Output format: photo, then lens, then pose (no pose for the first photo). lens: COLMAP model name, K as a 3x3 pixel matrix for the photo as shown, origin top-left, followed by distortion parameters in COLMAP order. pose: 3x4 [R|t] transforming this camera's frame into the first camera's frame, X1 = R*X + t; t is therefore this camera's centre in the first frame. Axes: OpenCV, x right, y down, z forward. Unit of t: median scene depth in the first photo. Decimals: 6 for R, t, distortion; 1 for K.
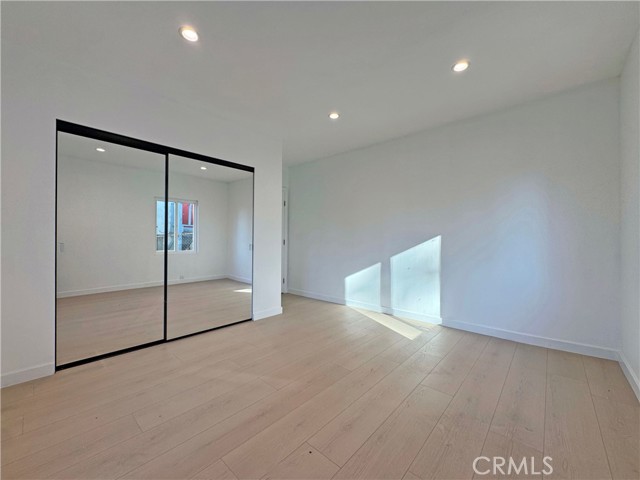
lens RADIAL K [[258.2, 0, 322.1], [0, 258.2, 240.0], [0, 0, 1]] dist [0.000146, -0.000039]
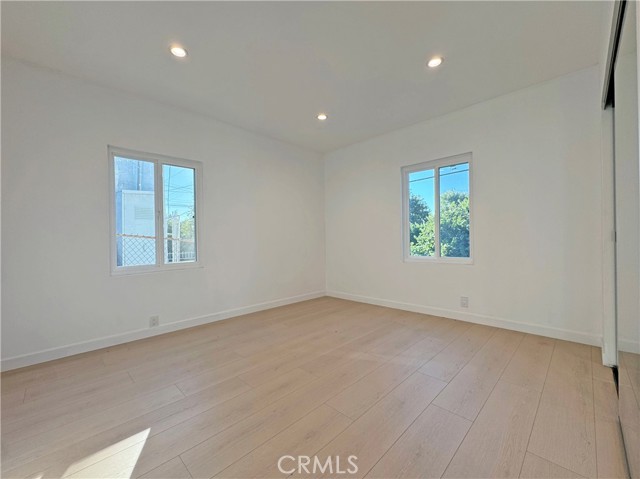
lens RADIAL K [[258.2, 0, 322.1], [0, 258.2, 239.5], [0, 0, 1]] dist [0.000146, -0.000039]
pose [[-0.997385, 0.010229, 0.071537, -0.039376], [0.010826, 0.999910, 0.007967, 0.014289], [-0.071449, 0.008720, -0.997406, 1.680383]]
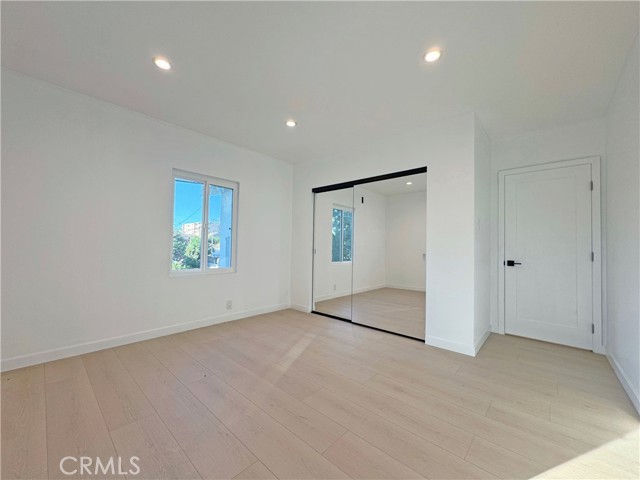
lens RADIAL K [[258.2, 0, 322.1], [0, 258.2, 240.0], [0, 0, 1]] dist [0.000146, -0.000039]
pose [[-0.005259, -0.038701, -0.999237, 0.832318], [-0.023405, 0.998982, -0.038568, 0.015640], [0.999712, 0.023184, -0.006159, 0.905591]]
